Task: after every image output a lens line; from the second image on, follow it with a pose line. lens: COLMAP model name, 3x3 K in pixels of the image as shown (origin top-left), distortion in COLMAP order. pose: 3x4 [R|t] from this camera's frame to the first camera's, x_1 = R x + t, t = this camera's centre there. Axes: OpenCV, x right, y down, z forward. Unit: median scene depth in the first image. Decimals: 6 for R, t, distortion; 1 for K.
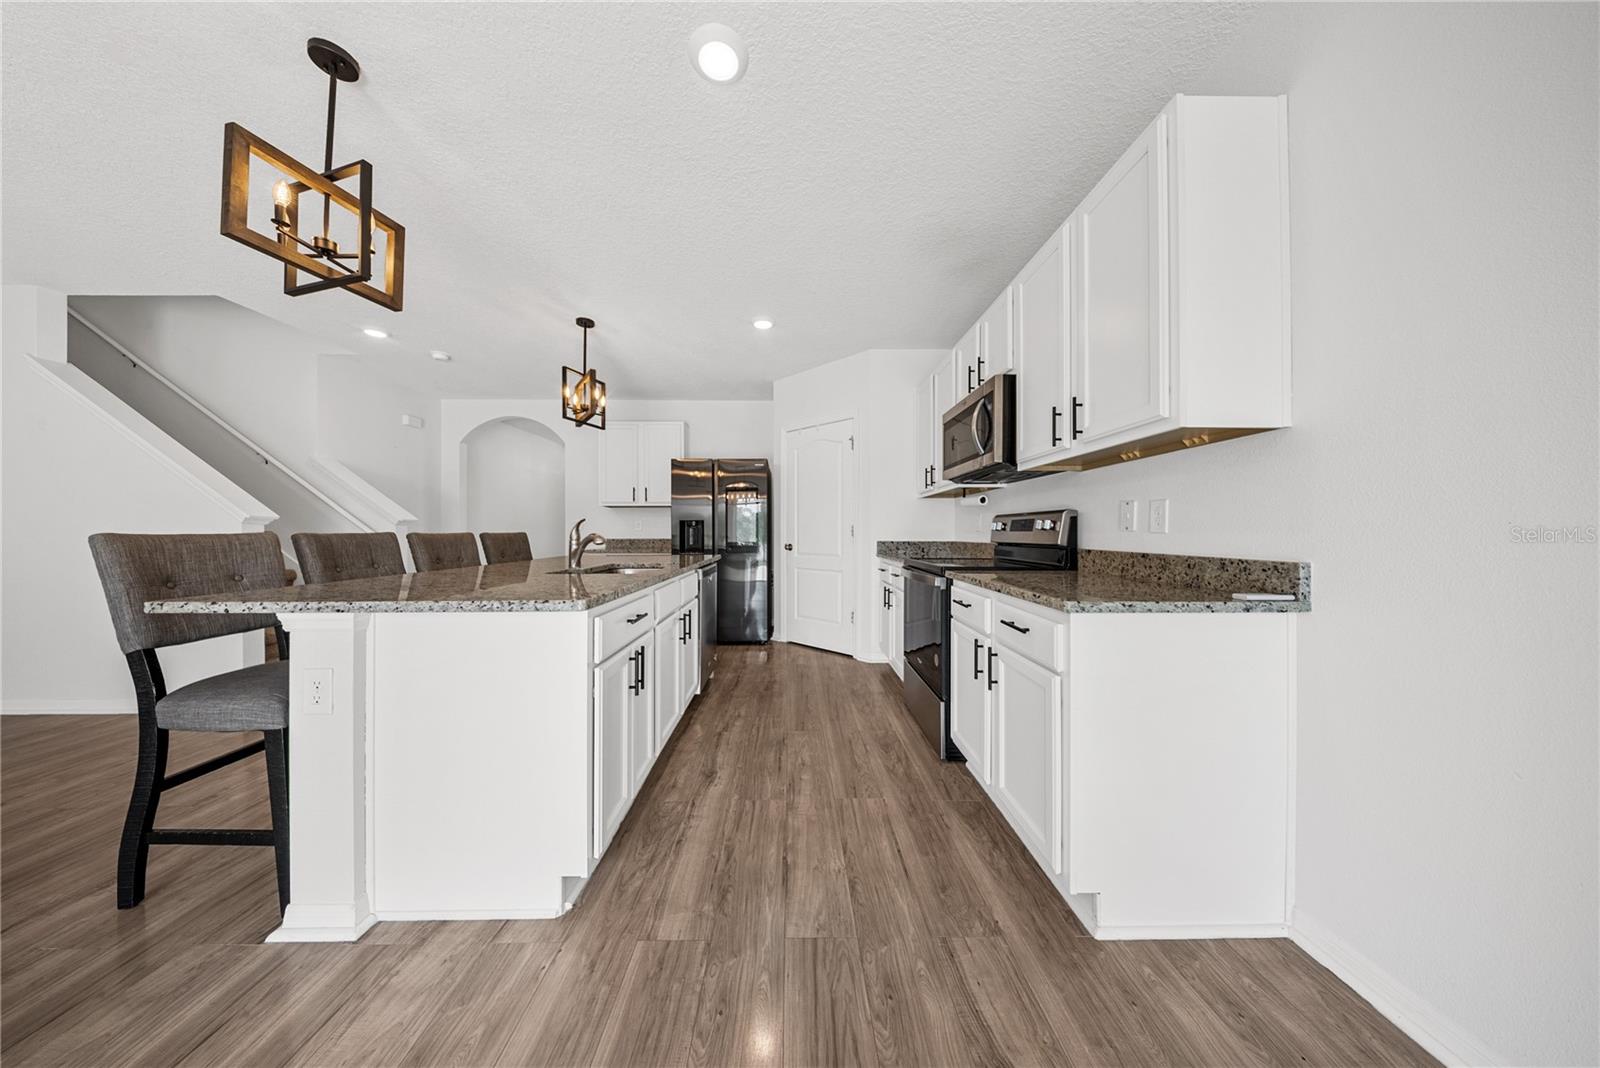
lens RADIAL K [[476.1, 0, 795.0], [0, 476.1, 530.5], [0, 0, 1]] dist [0.000165, -0.000608]
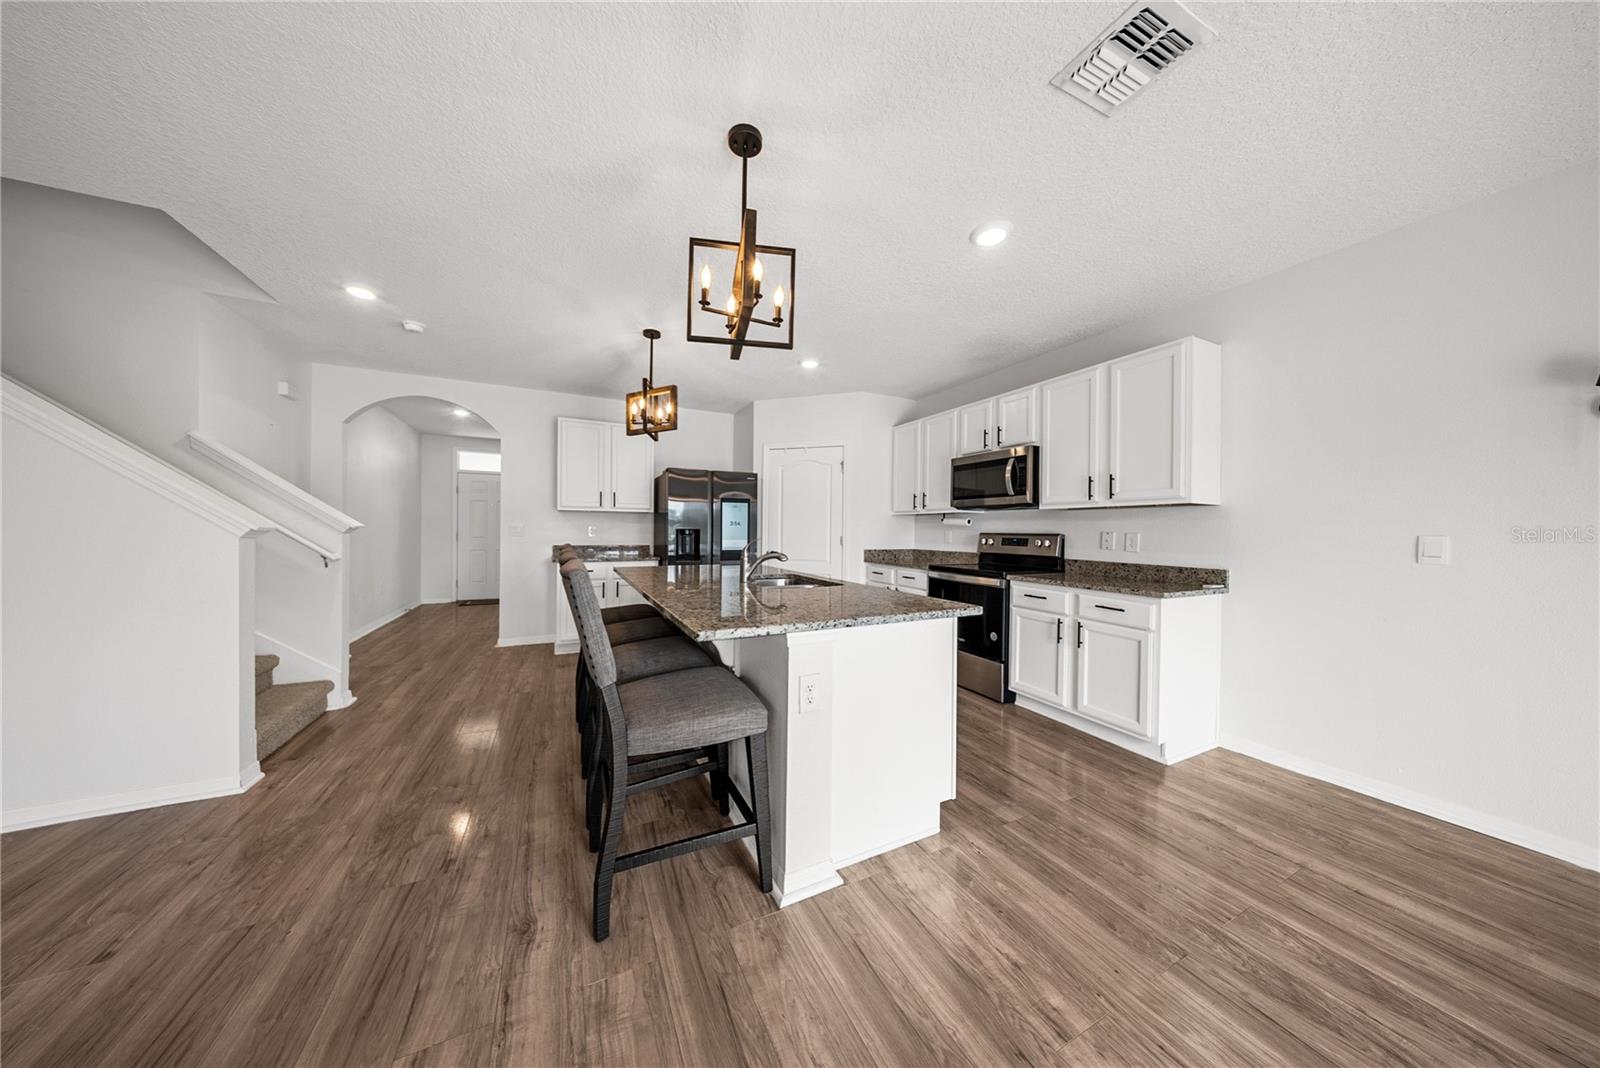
lens RADIAL K [[476.1, 0, 792.5], [0, 476.1, 532.5], [0, 0, 1]] dist [0.000165, -0.000608]
pose [[0.903039, 0.008838, 0.429467, -0.903266], [-0.013718, 0.999872, 0.008269, -0.050149], [-0.429339, -0.013359, 0.903045, -0.048679]]
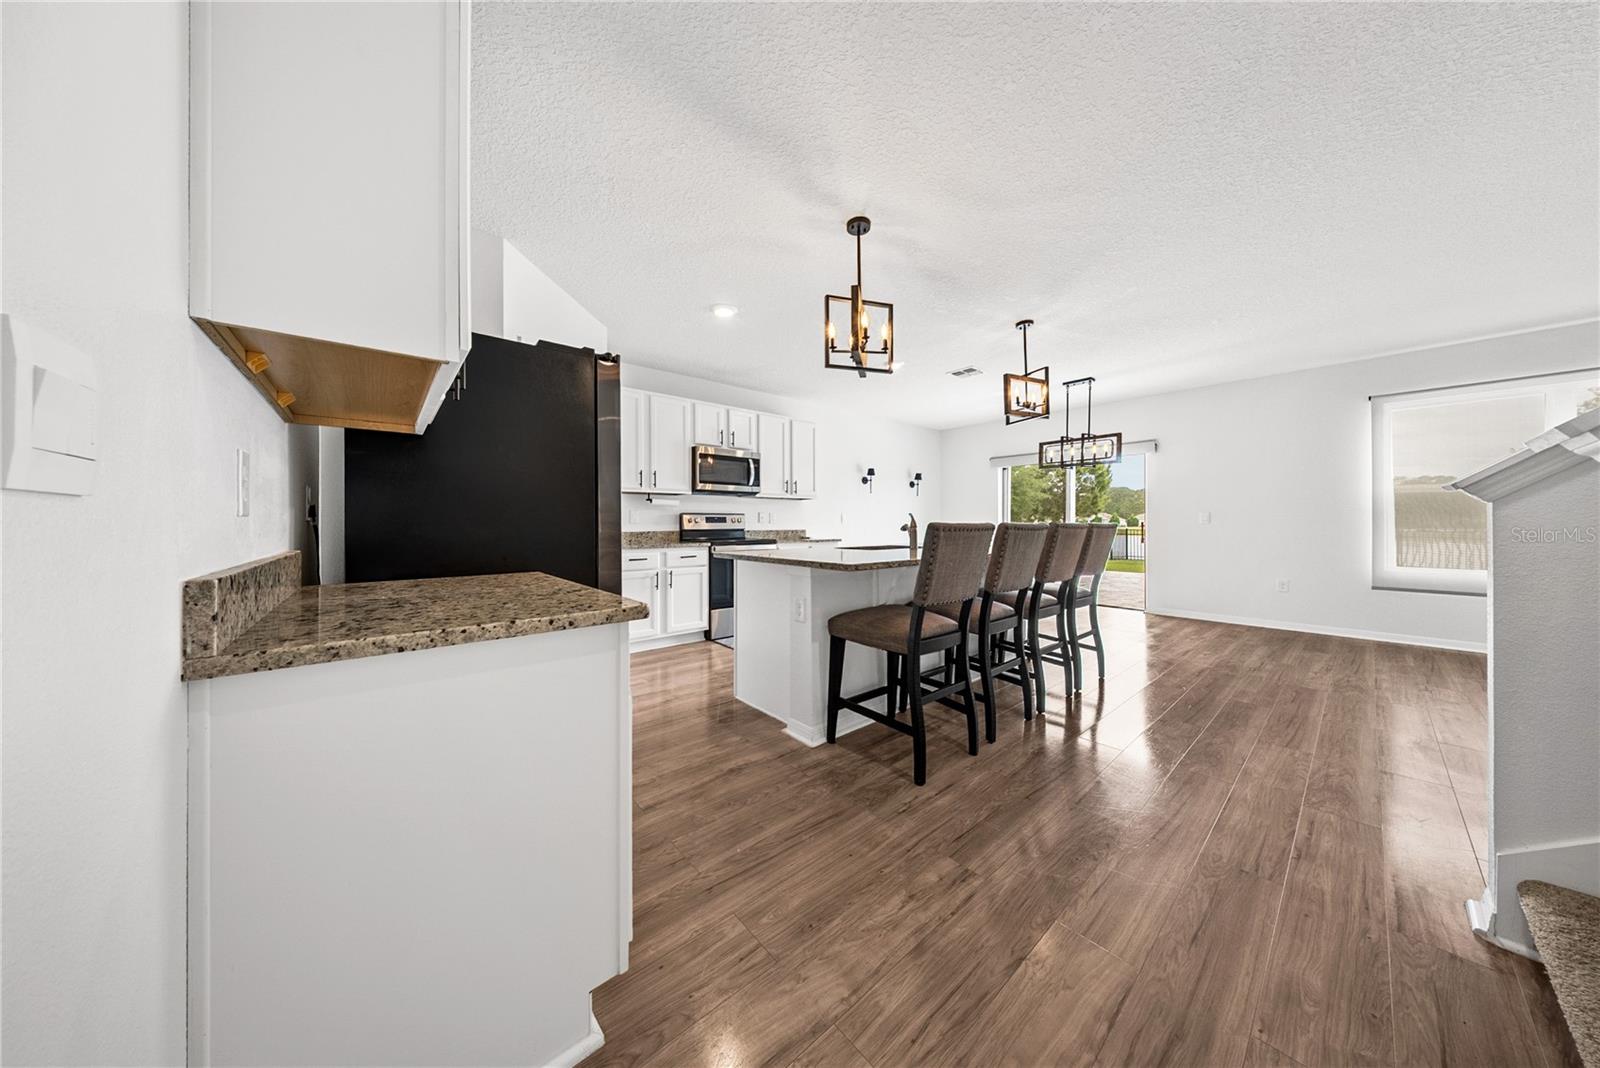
lens RADIAL K [[476.1, 0, 792.1], [0, 476.1, 523.7], [0, 0, 1]] dist [0.000165, -0.000608]
pose [[-0.632937, 0.001228, 0.774202, -1.391623], [0.001606, 0.999999, -0.000273, 0.006878], [-0.774202, 0.001071, -0.632938, 2.282374]]
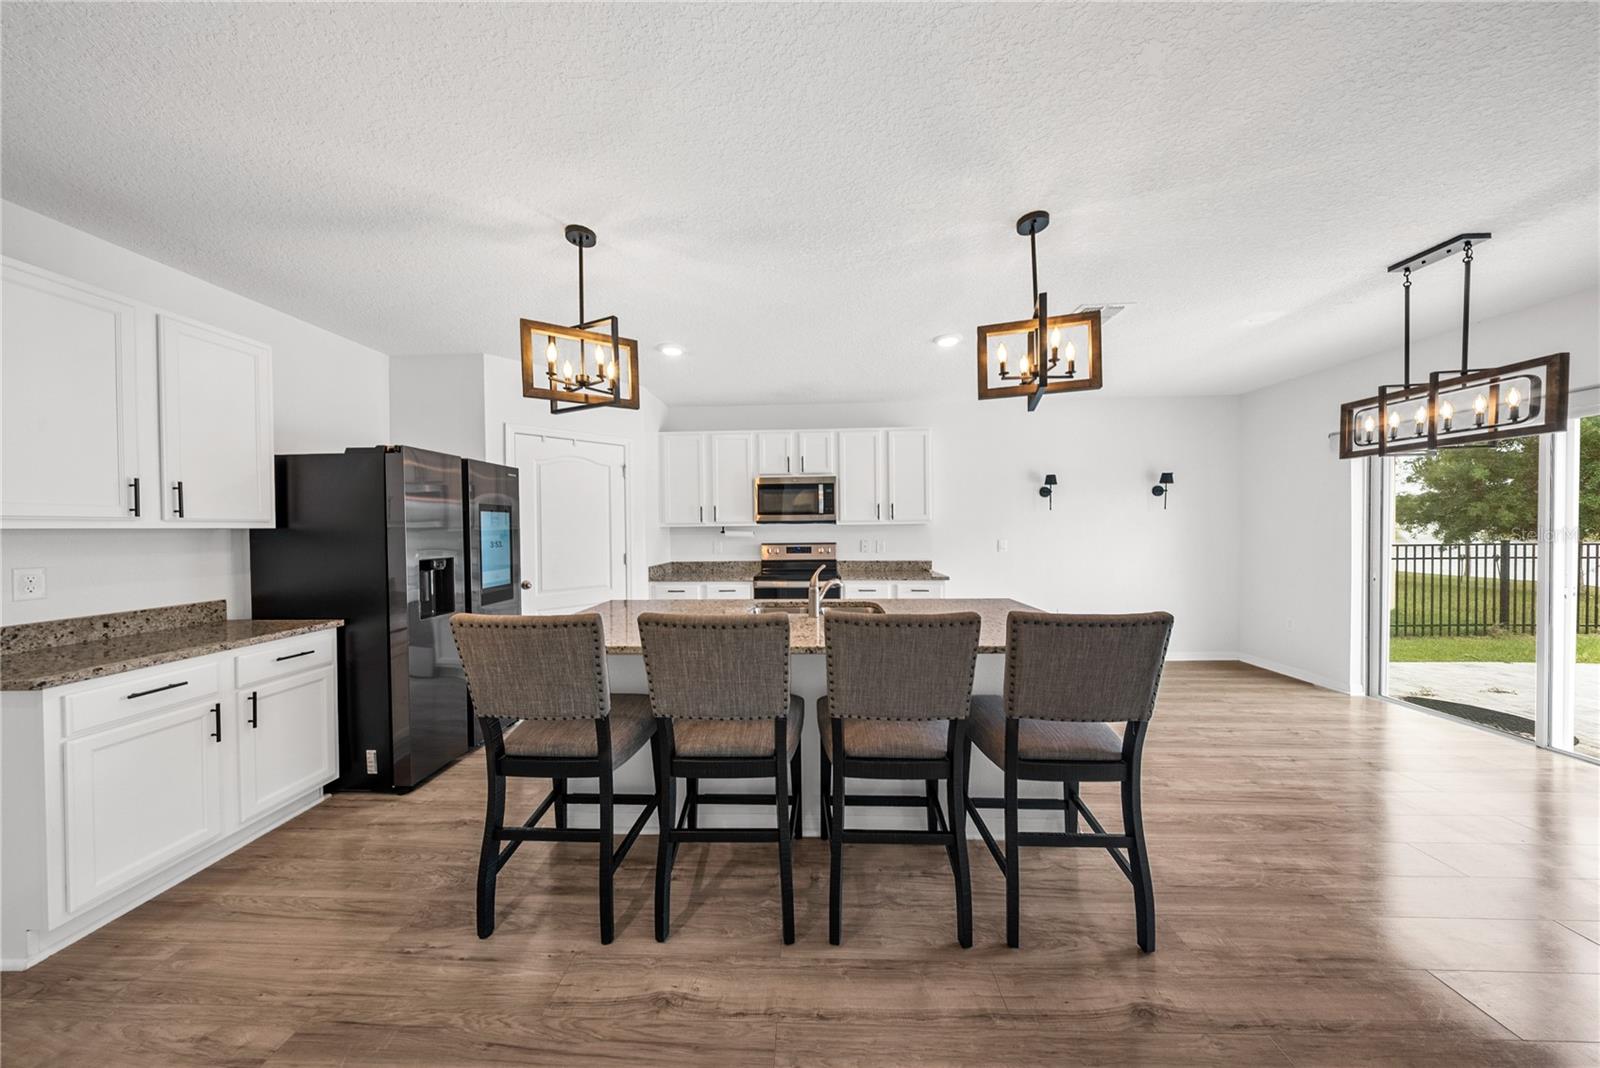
lens RADIAL K [[476.1, 0, 800.7], [0, 476.1, 527.8], [0, 0, 1]] dist [0.000165, -0.000608]
pose [[0.043358, 0.000874, 0.999059, -1.541425], [0.007641, 0.999970, -0.001206, -0.108807], [-0.999030, 0.007686, 0.043350, 1.052935]]
